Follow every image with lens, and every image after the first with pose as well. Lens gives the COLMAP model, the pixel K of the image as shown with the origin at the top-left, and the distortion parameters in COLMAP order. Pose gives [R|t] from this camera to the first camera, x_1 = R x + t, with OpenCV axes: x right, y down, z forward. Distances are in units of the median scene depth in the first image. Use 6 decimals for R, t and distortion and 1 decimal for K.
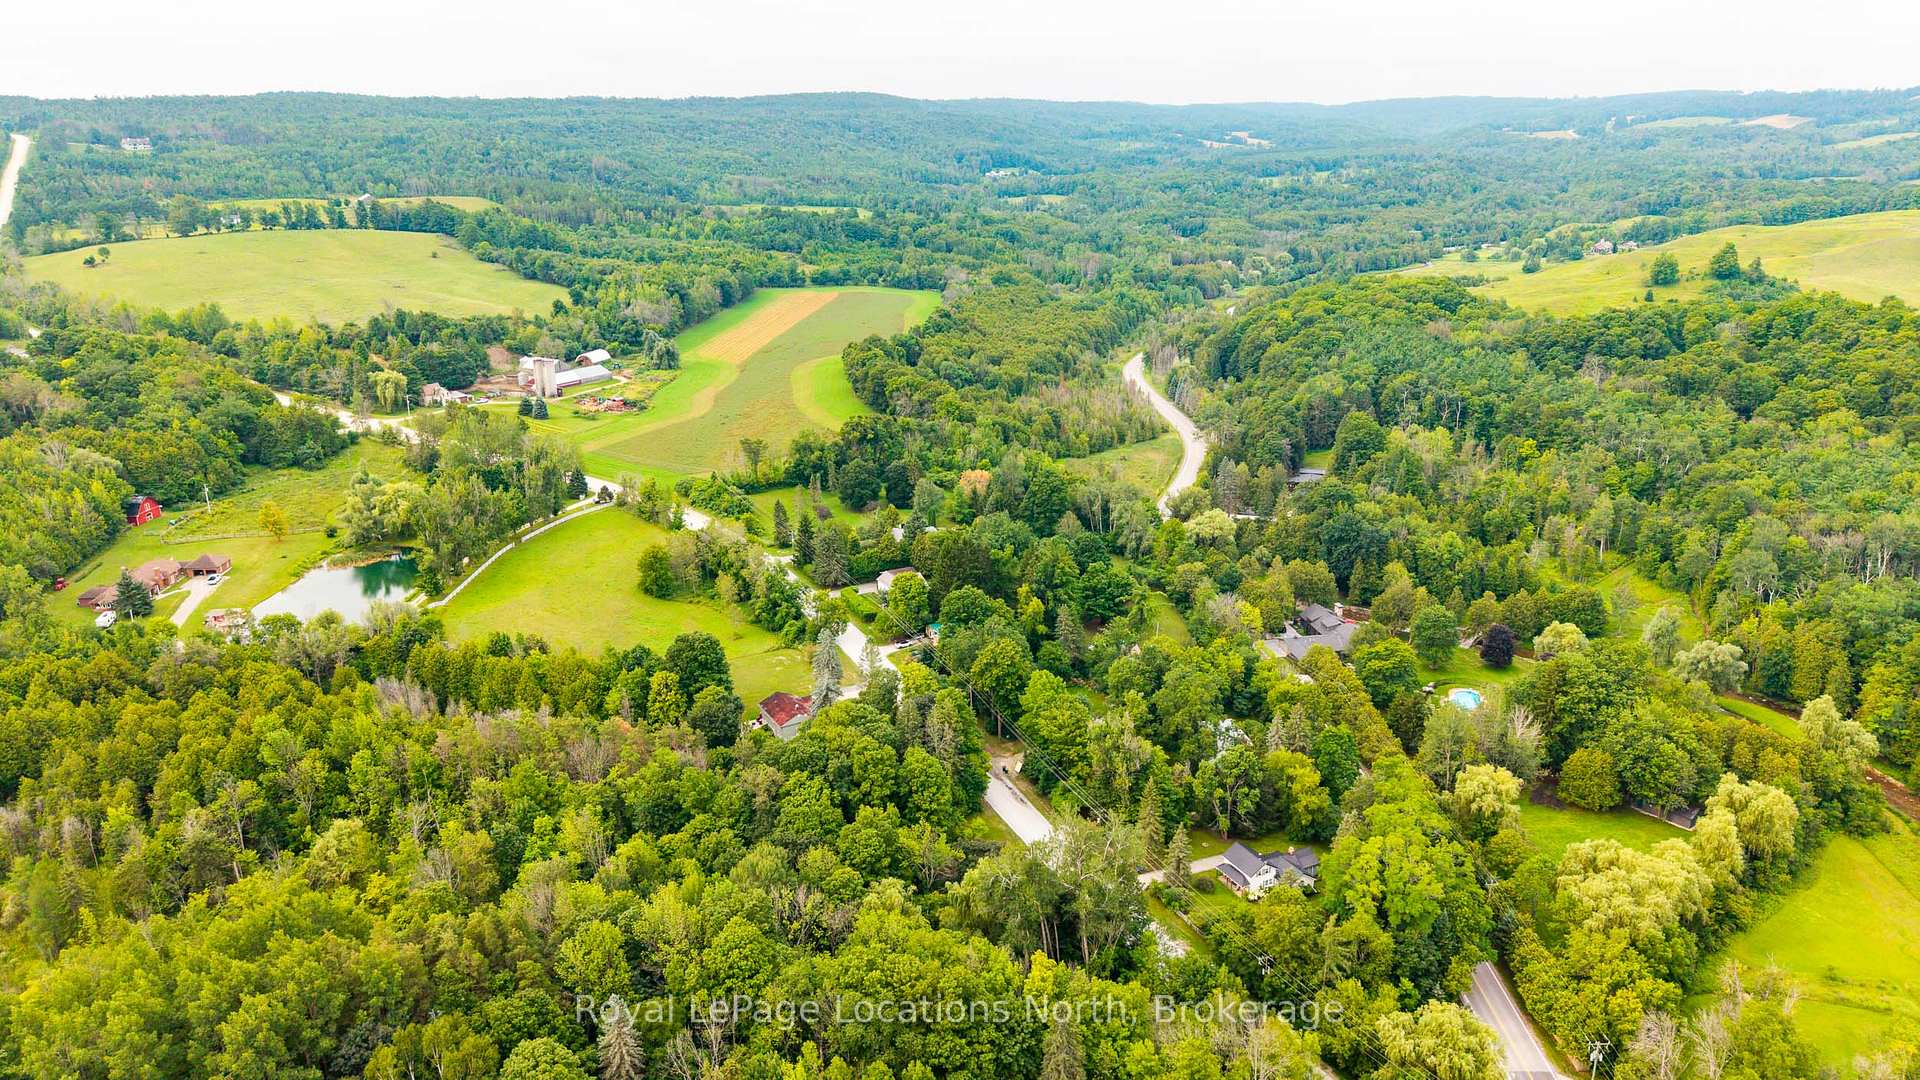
lens RADIAL K [[1272.4, 0, 960.0], [0, 1272.4, 540.0], [0, 0, 1]] dist [0.045056, -0.067863]
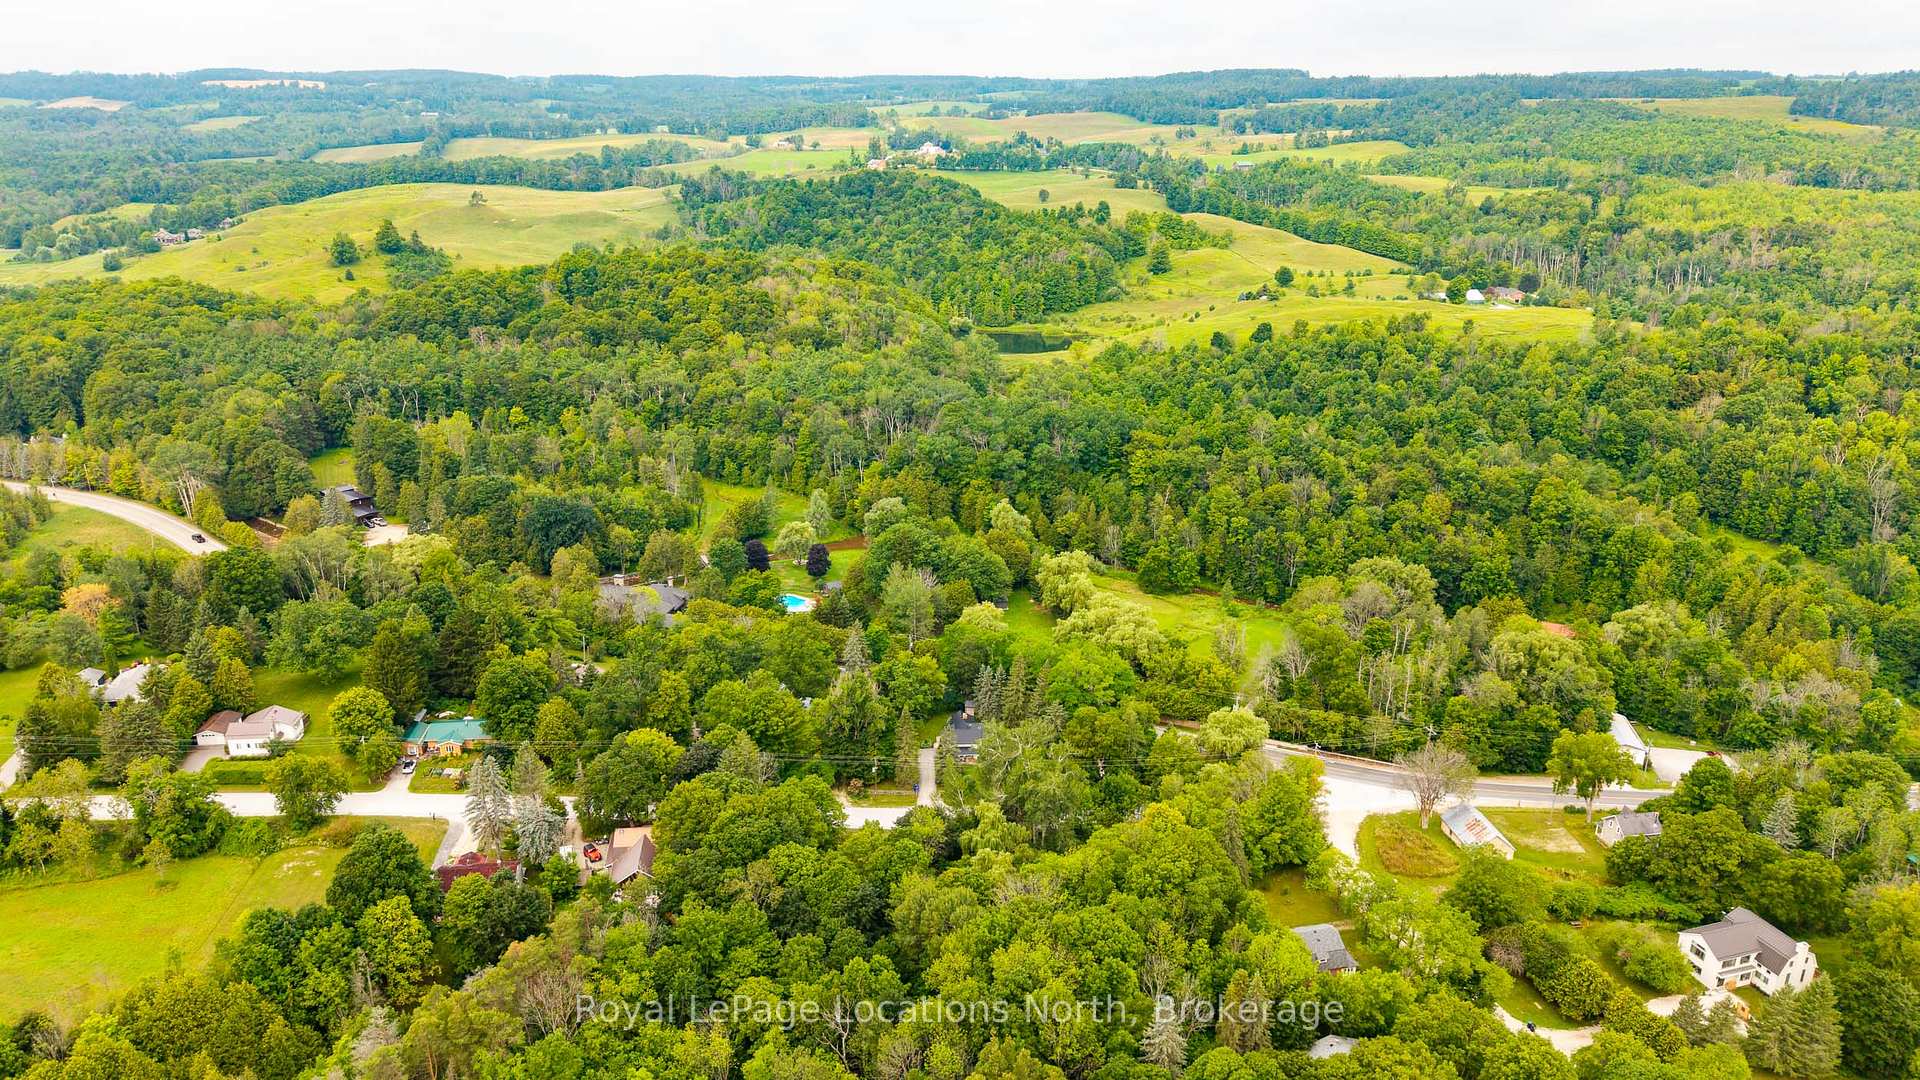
lens RADIAL K [[1294.9, 0, 960.0], [0, 1294.9, 540.0], [0, 0, 1]] dist [-0.004810, -0.004199]
pose [[0.392869, -0.282577, 0.875102, -0.322661], [0.273486, 0.944463, 0.182195, -0.059166], [-0.877986, 0.167750, 0.448331, 0.182629]]
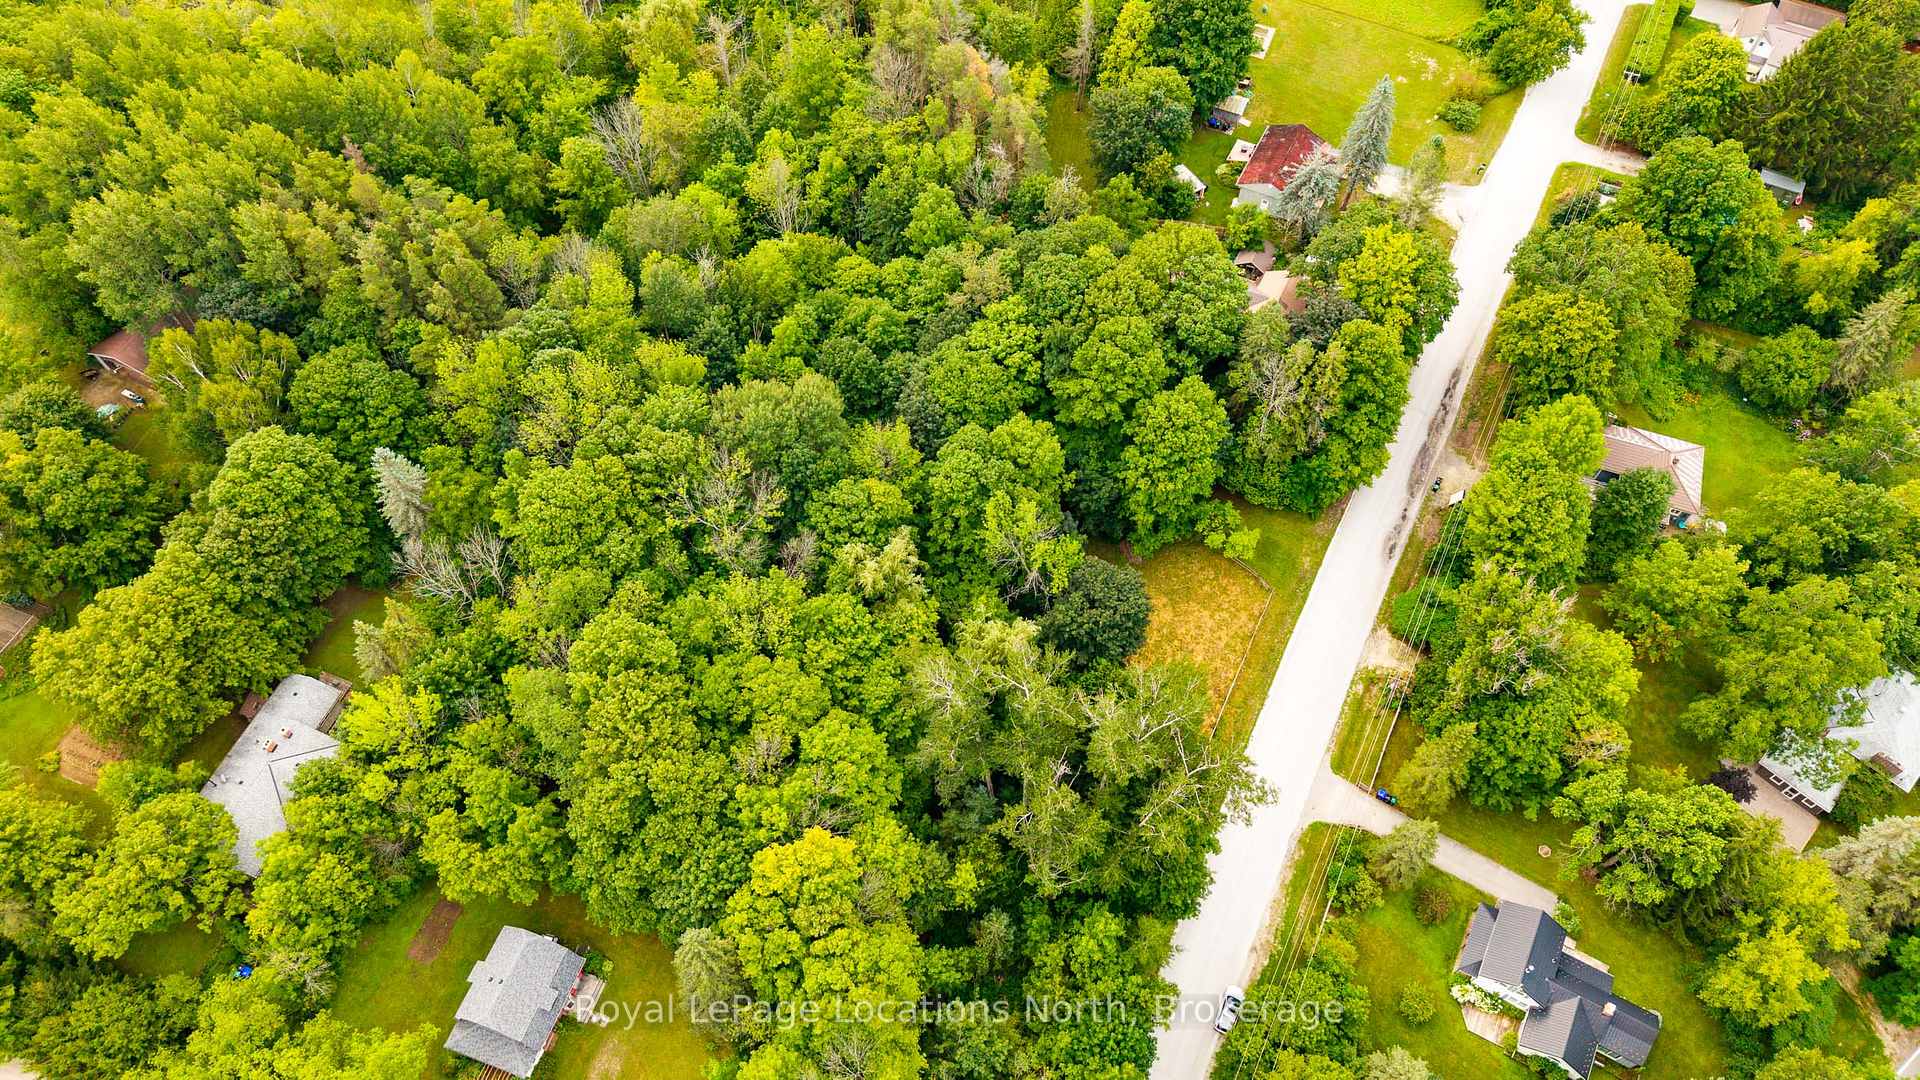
lens RADIAL K [[1267.3, 0, 960.0], [0, 1267.3, 540.0], [0, 0, 1]] dist [0.039822, -0.048597]
pose [[0.571179, 0.701684, -0.425905, 0.082657], [-0.273989, 0.652098, 0.706894, -0.070244], [0.773747, -0.287069, 0.564718, 0.238453]]
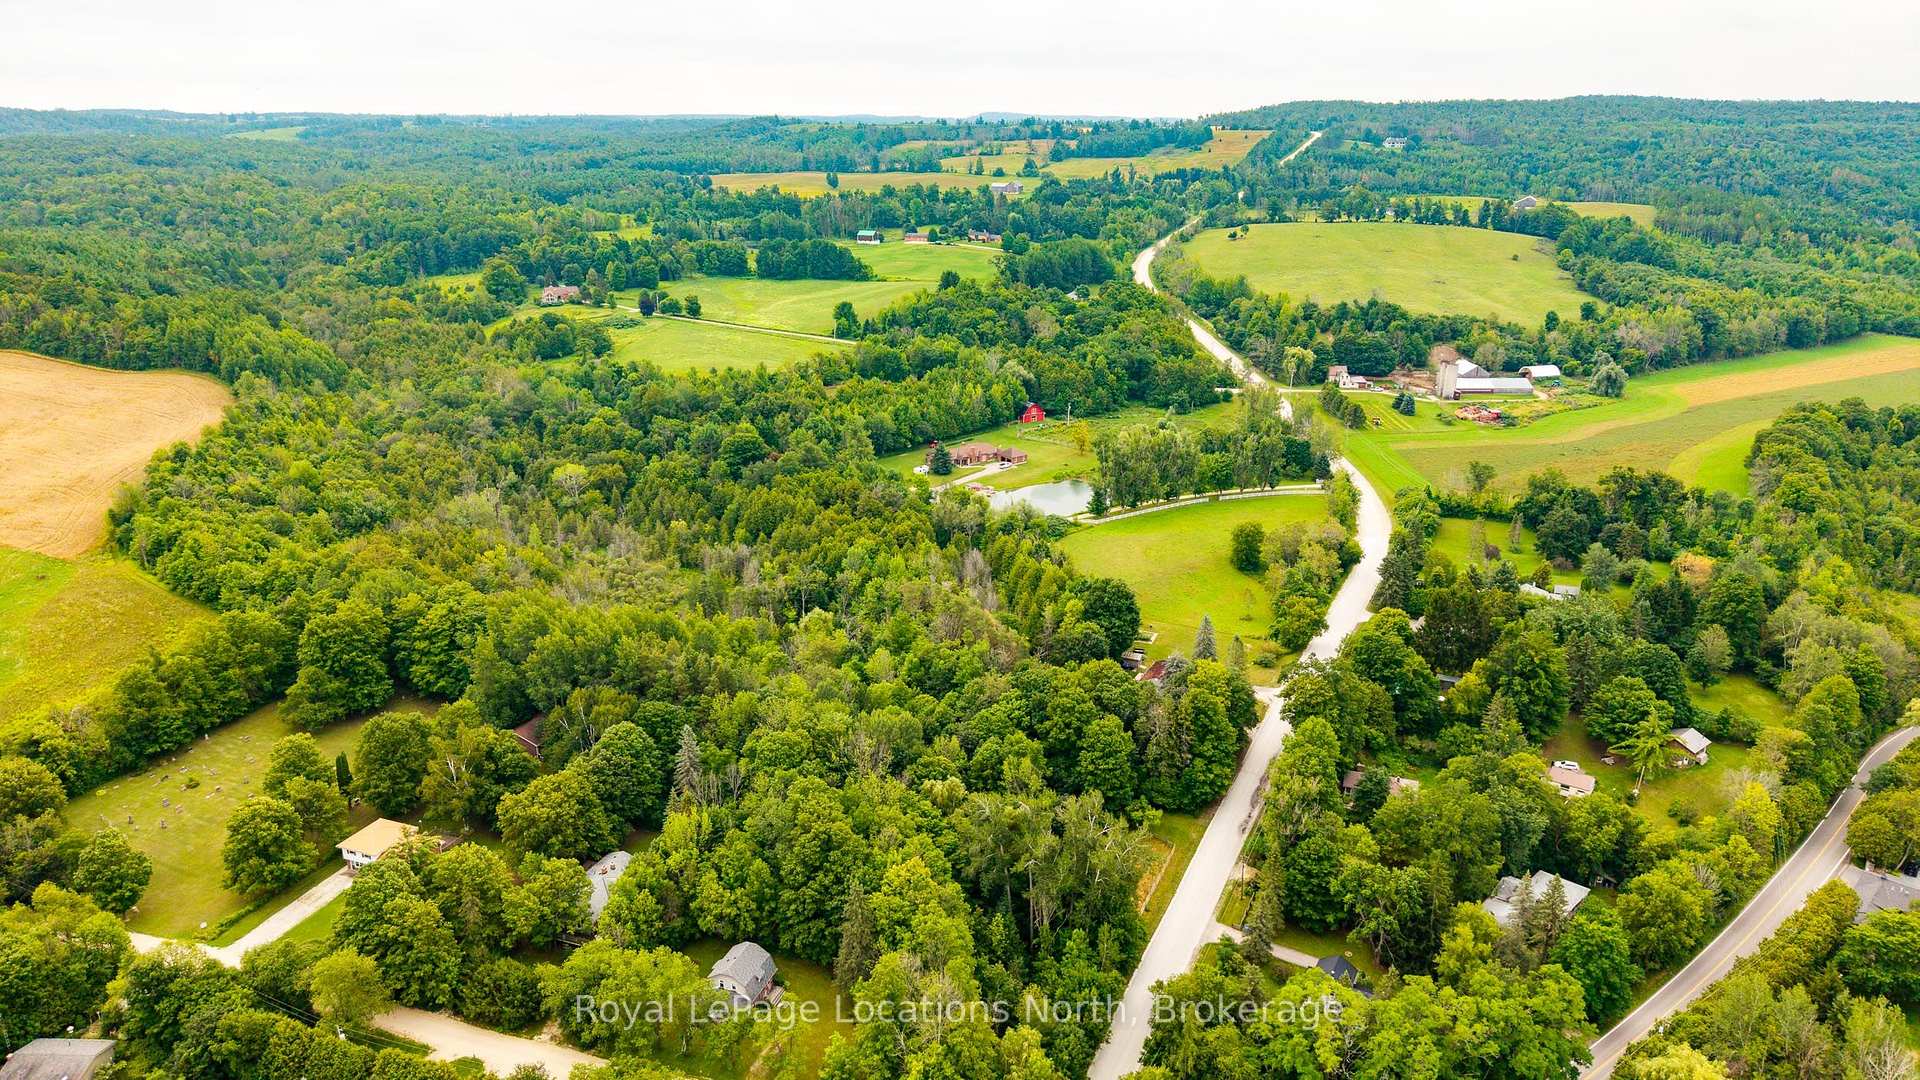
lens RADIAL K [[1271.9, 0, 988.4], [0, 1271.9, 540.3], [0, 0, 1]] dist [0.035427, -0.053733]
pose [[0.593514, 0.262260, -0.760895, 0.284212], [-0.263201, 0.956682, 0.124440, -0.035681], [0.760570, 0.126411, 0.636831, 0.090013]]
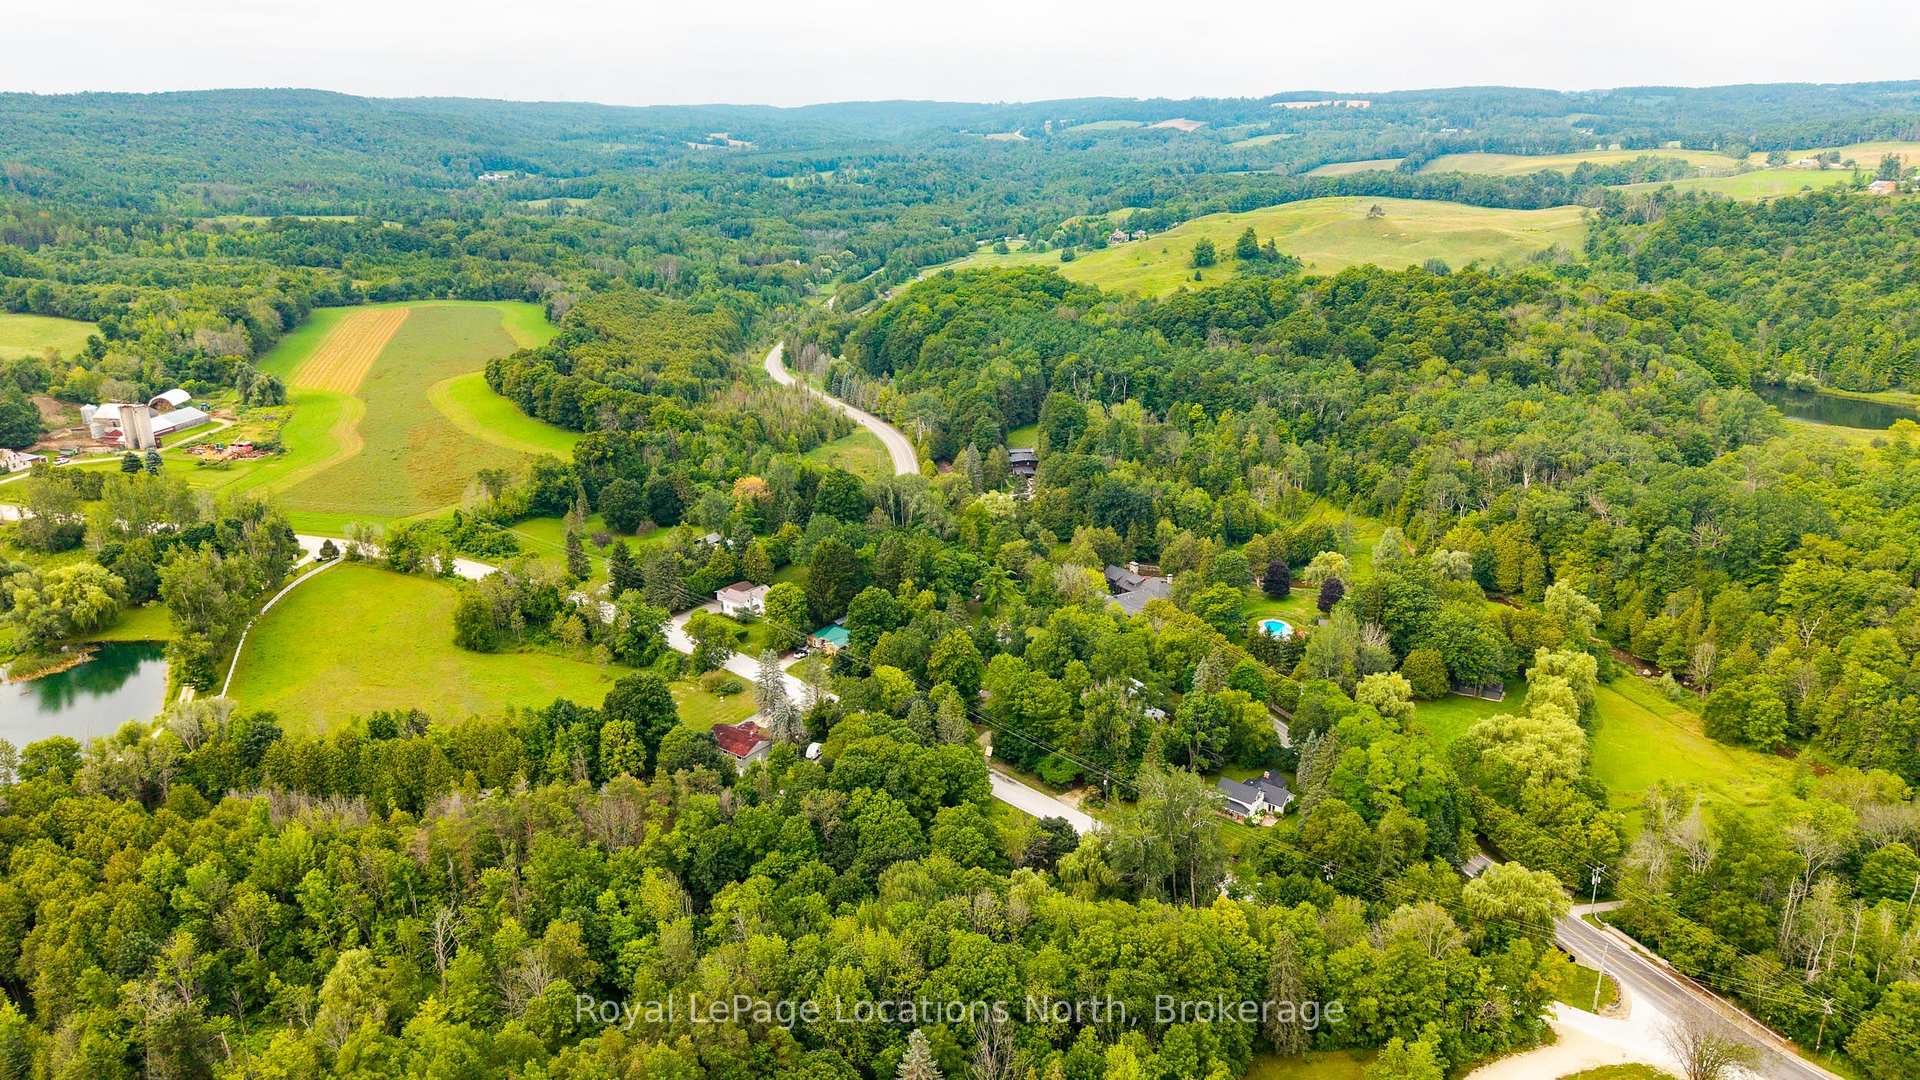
lens RADIAL K [[1267.3, 0, 960.0], [0, 1267.3, 540.0], [0, 0, 1]] dist [0.039822, -0.048597]
pose [[0.919621, -0.120722, 0.373795, -0.159320], [0.120754, 0.992406, 0.023428, -0.008354], [-0.373785, 0.023592, 0.927215, 0.026673]]
